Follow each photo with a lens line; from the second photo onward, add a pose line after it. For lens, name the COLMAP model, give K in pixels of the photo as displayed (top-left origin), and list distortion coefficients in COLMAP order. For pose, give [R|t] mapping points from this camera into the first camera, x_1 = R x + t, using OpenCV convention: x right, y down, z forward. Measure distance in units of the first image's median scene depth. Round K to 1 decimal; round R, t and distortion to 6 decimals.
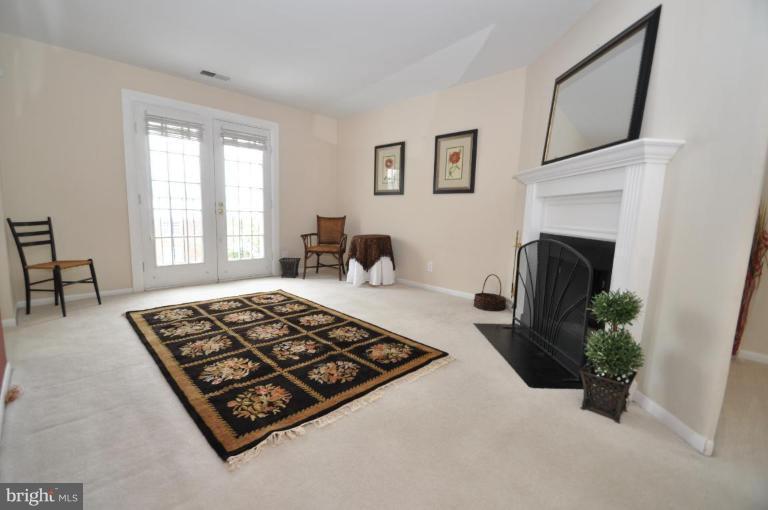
lens RADIAL K [[337.6, 0, 375.3], [0, 337.6, 253.9], [0, 0, 1]] dist [0.009648, -0.012821]
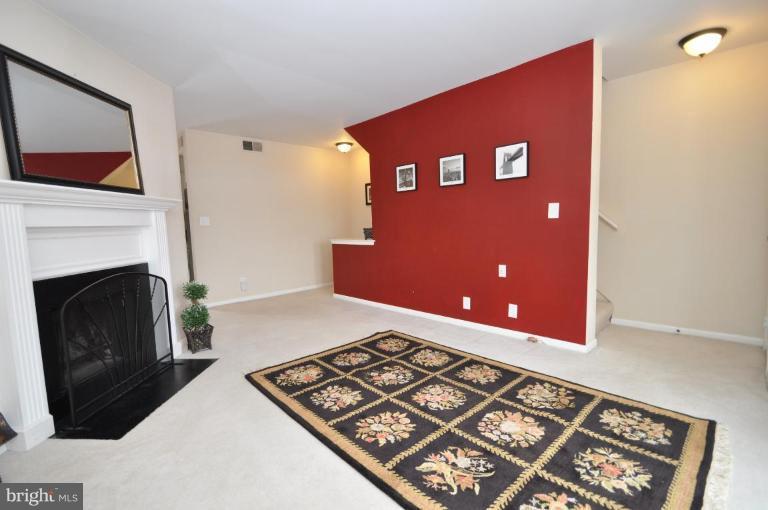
lens RADIAL K [[349.0, 0, 373.7], [0, 349.0, 256.8], [0, 0, 1]] dist [0.000273, -0.016792]
pose [[-0.999328, 0.000519, 0.036651, -0.184702], [0.008492, 0.975973, 0.217725, -0.245324], [-0.035657, 0.217890, -0.975322, 1.611275]]
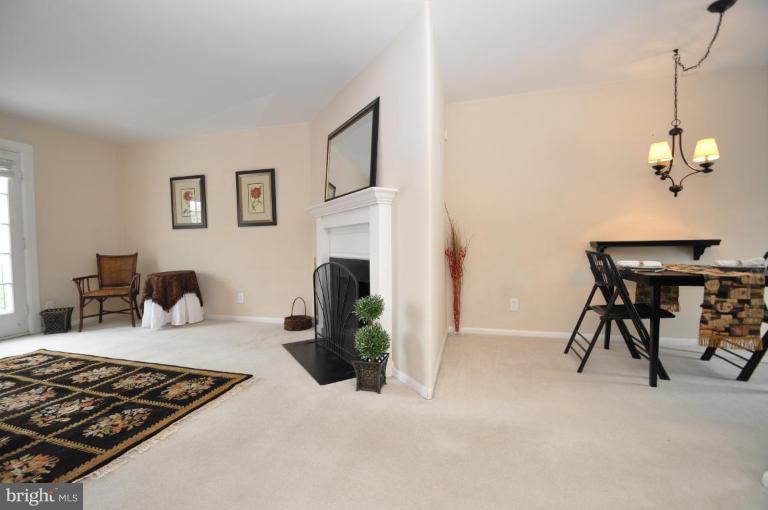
lens RADIAL K [[337.6, 0, 375.3], [0, 337.6, 253.9], [0, 0, 1]] dist [0.009648, -0.012821]
pose [[0.873848, -0.058699, 0.482643, 0.051279], [0.101694, 0.992795, -0.063378, 0.018058], [-0.475445, 0.104465, 0.873521, -0.127723]]
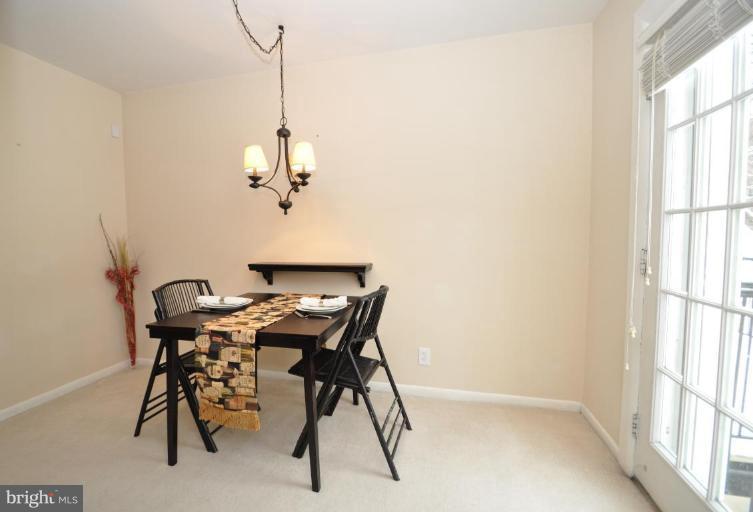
lens RADIAL K [[330.0, 0, 365.5], [0, 330.0, 257.3], [0, 0, 1]] dist [0.001295, 0.000047]
pose [[0.850897, -0.070038, 0.520643, 0.987848], [0.099318, 0.994647, -0.028516, 0.019080], [-0.515859, 0.075973, 0.853298, -0.431331]]
